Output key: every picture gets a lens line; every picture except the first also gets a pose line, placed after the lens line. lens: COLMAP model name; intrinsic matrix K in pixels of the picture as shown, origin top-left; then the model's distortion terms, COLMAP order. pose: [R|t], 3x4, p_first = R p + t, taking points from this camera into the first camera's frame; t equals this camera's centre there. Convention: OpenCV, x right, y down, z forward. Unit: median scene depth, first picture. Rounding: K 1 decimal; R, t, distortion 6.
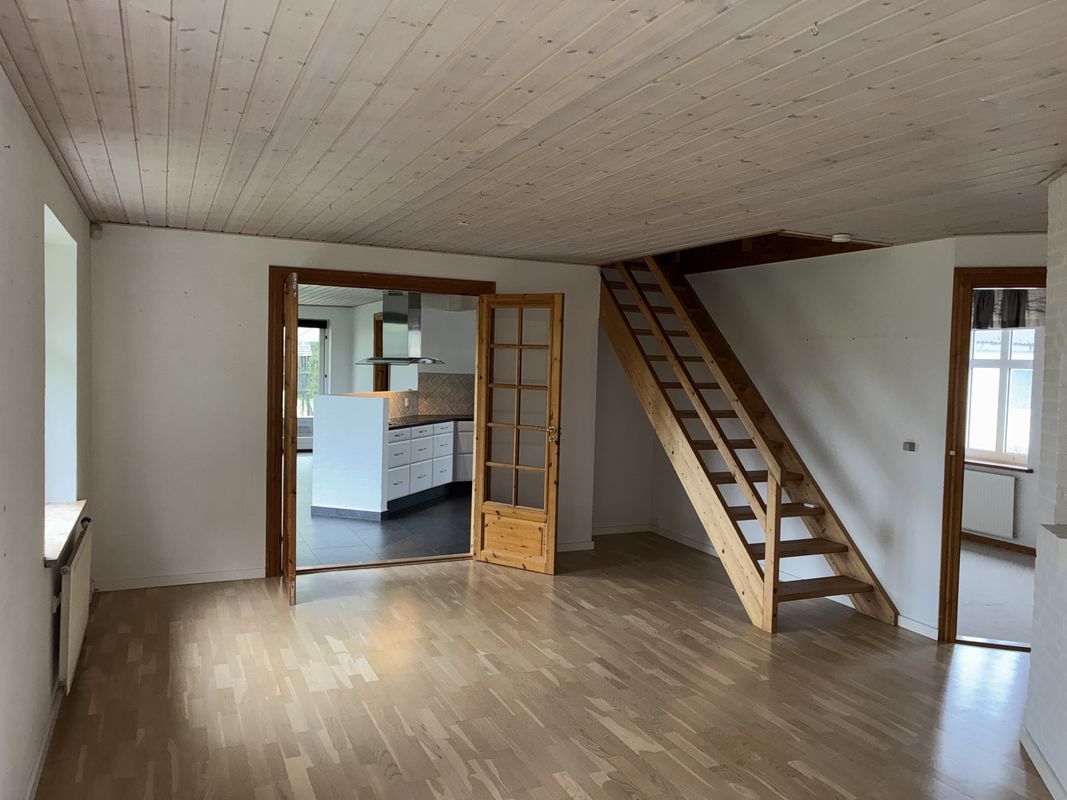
lens RADIAL K [[819.5, 0, 533.5], [0, 819.5, 400.0], [0, 0, 1]] dist [0.007168, 0.000769]
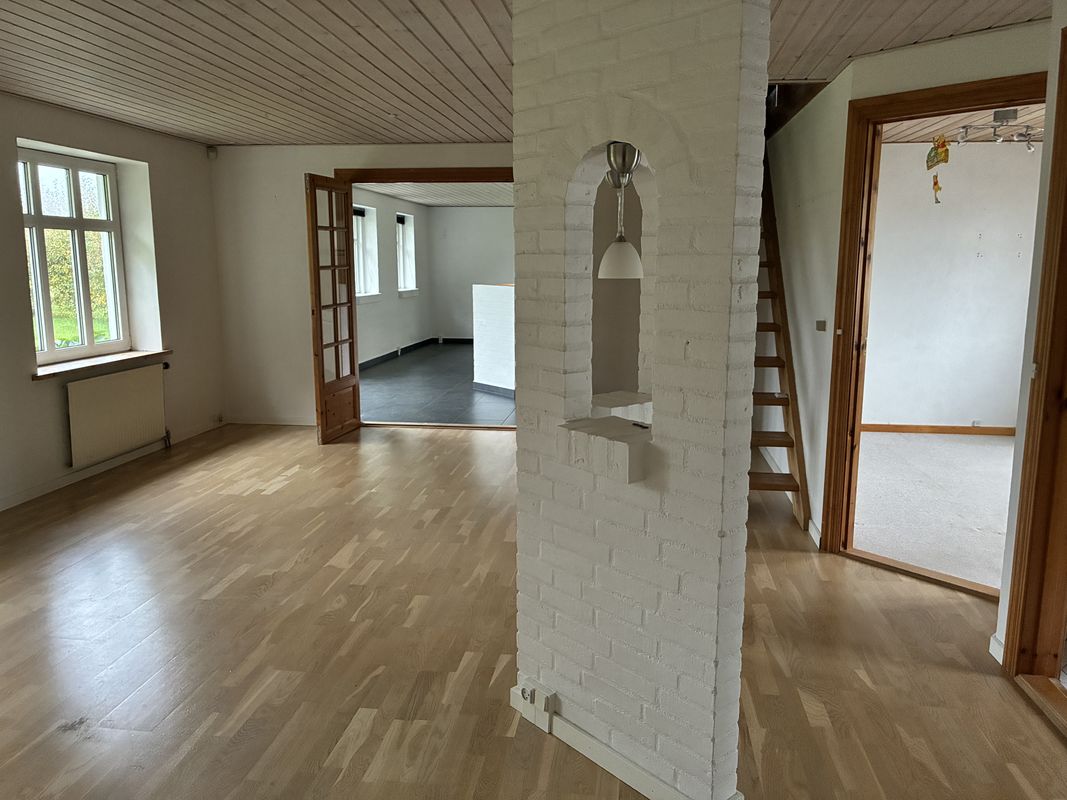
lens RADIAL K [[819.5, 0, 533.5], [0, 819.5, 400.0], [0, 0, 1]] dist [0.007168, 0.000769]
pose [[0.848108, 0.064569, -0.525874, 0.609166], [-0.004337, 0.993359, 0.114974, 0.034136], [0.529806, -0.095230, 0.842756, 0.113890]]
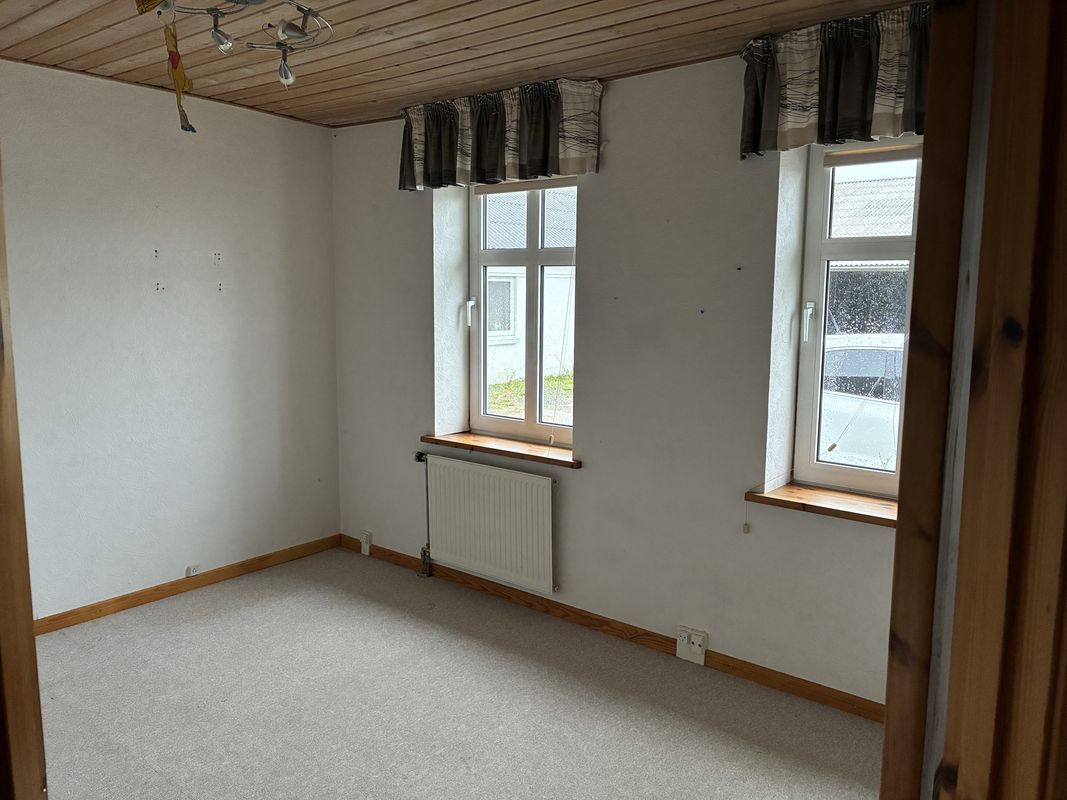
lens RADIAL K [[803.7, 0, 544.3], [0, 803.7, 396.4], [0, 0, 1]] dist [0.036387, -0.039577]
pose [[0.889861, -0.072288, 0.450468, 0.487511], [0.030867, 0.994644, 0.098639, -0.008588], [-0.455185, -0.073871, 0.887327, 0.762007]]
